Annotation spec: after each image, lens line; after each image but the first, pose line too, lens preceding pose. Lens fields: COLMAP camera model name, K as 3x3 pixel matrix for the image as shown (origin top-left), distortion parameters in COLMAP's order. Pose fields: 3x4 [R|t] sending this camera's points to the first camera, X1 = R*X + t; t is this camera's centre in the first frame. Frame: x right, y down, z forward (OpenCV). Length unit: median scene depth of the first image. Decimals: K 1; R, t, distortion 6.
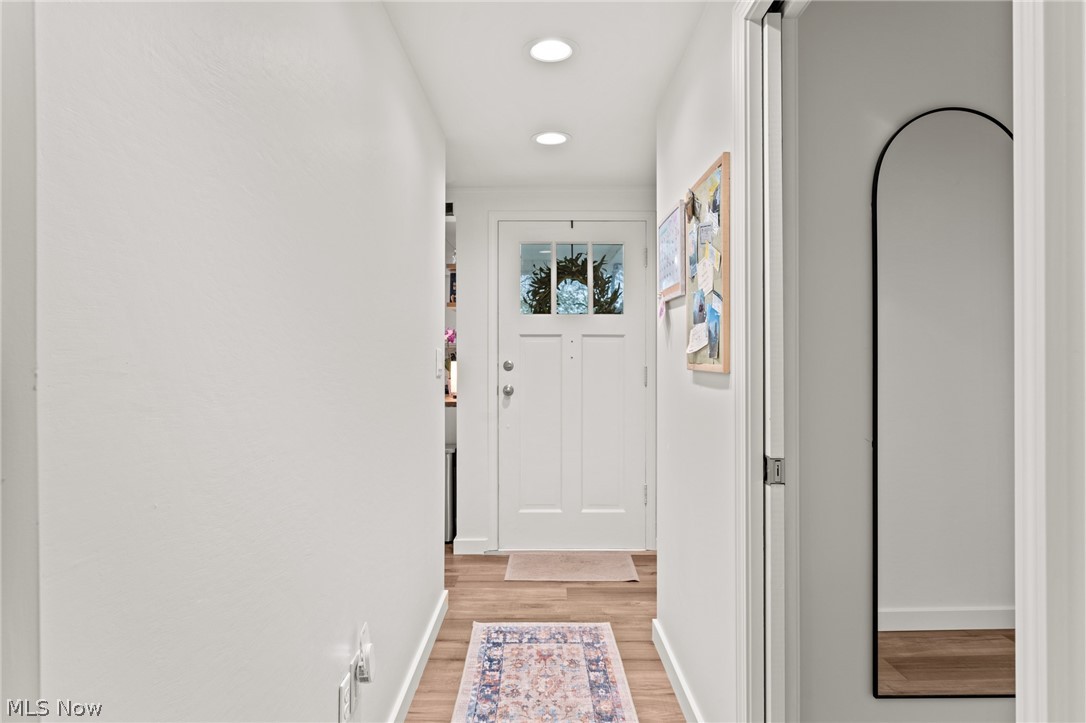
lens RADIAL K [[636.8, 0, 542.5], [0, 636.8, 358.6], [0, 0, 1]] dist [0.001382, 0.000185]
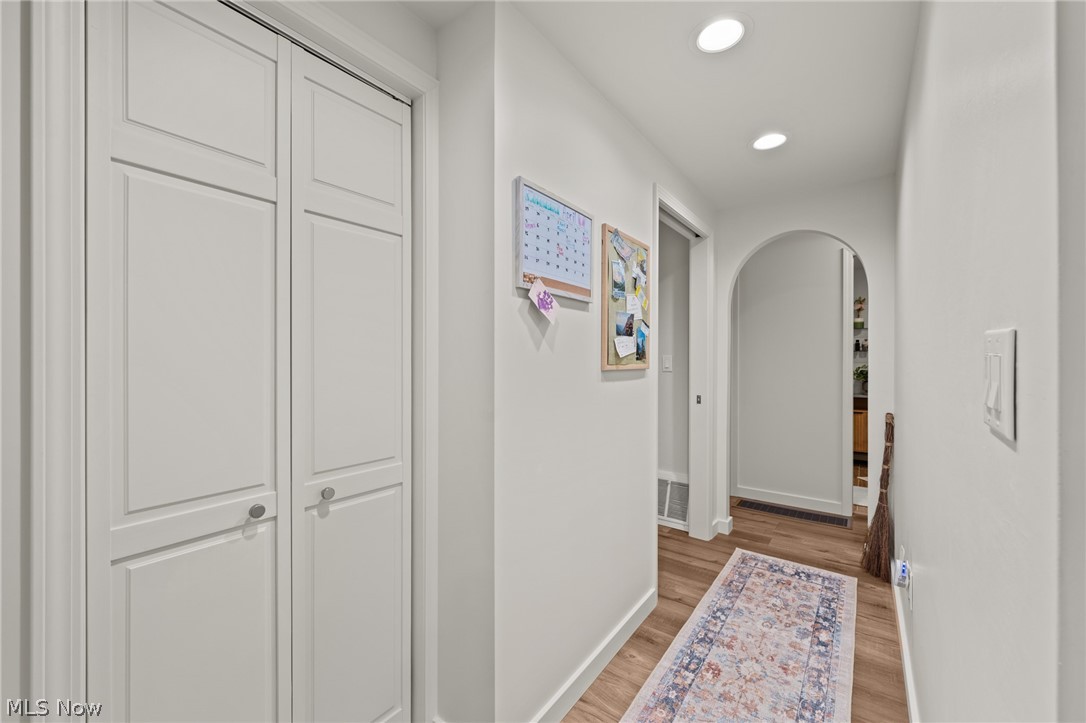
lens RADIAL K [[429.5, 0, 541.3], [0, 429.5, 360.6], [0, 0, 1]] dist [-0.000501, -0.000113]
pose [[-0.797876, -0.000291, 0.602822, -0.124689], [0.002668, 0.999988, 0.004014, -0.003958], [-0.602816, 0.004811, -0.797865, 1.320523]]
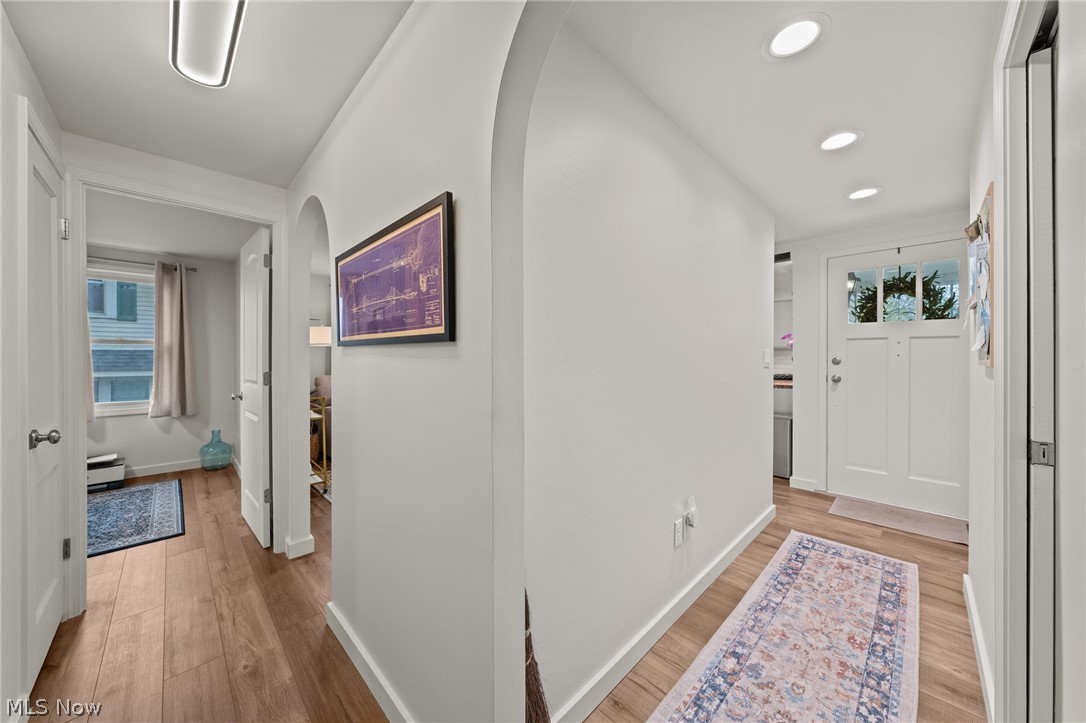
lens RADIAL K [[381.0, 0, 542.5], [0, 381.0, 358.0], [0, 0, 1]] dist [-0.001599, 0.000373]
pose [[0.704096, 0.003252, -0.710097, 0.122812], [-0.000915, 0.999993, 0.003672, 0.002365], [0.710104, -0.001935, 0.704094, -0.061946]]
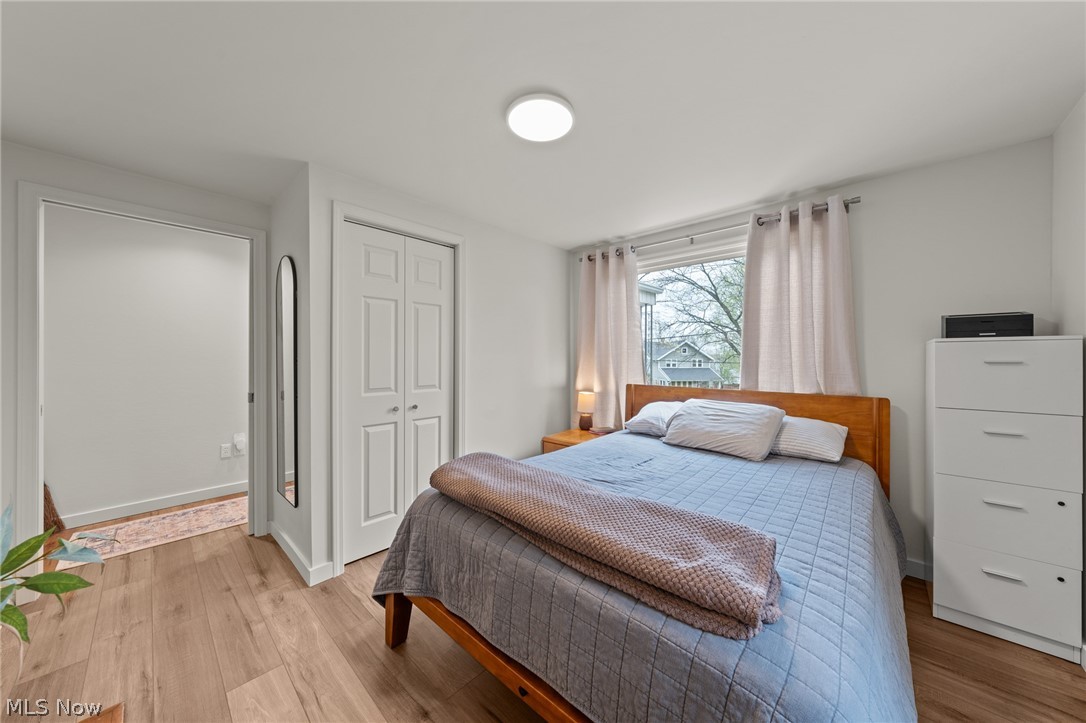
lens RADIAL K [[367.2, 0, 539.9], [0, 367.2, 357.4], [0, 0, 1]] dist [-0.000438, -0.000035]
pose [[0.733157, 0.005163, -0.680039, 1.355566], [-0.004972, 0.999985, 0.002232, -0.006591], [0.680041, 0.001745, 0.733172, 0.373429]]
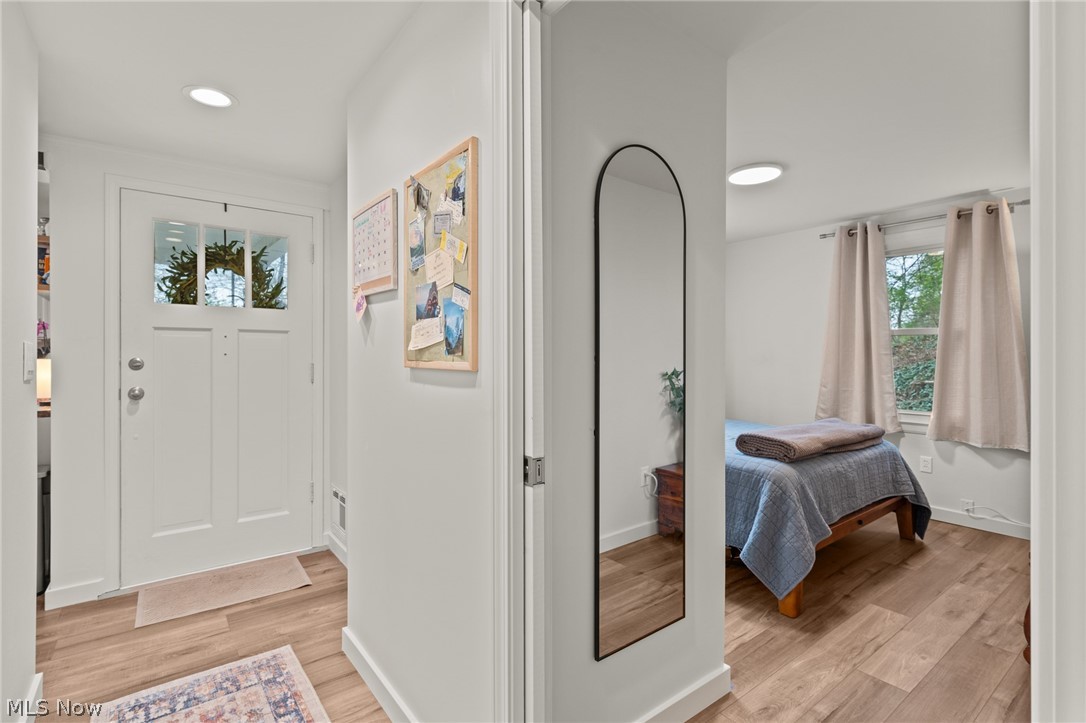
lens RADIAL K [[514.9, 0, 541.7], [0, 514.9, 354.7], [0, 0, 1]] dist [0.001399, 0.000427]
pose [[0.795119, 0.000057, 0.606454, -0.058594], [0.000300, 1.000000, -0.000487, -0.000660], [-0.606454, 0.000569, 0.795118, 0.204037]]
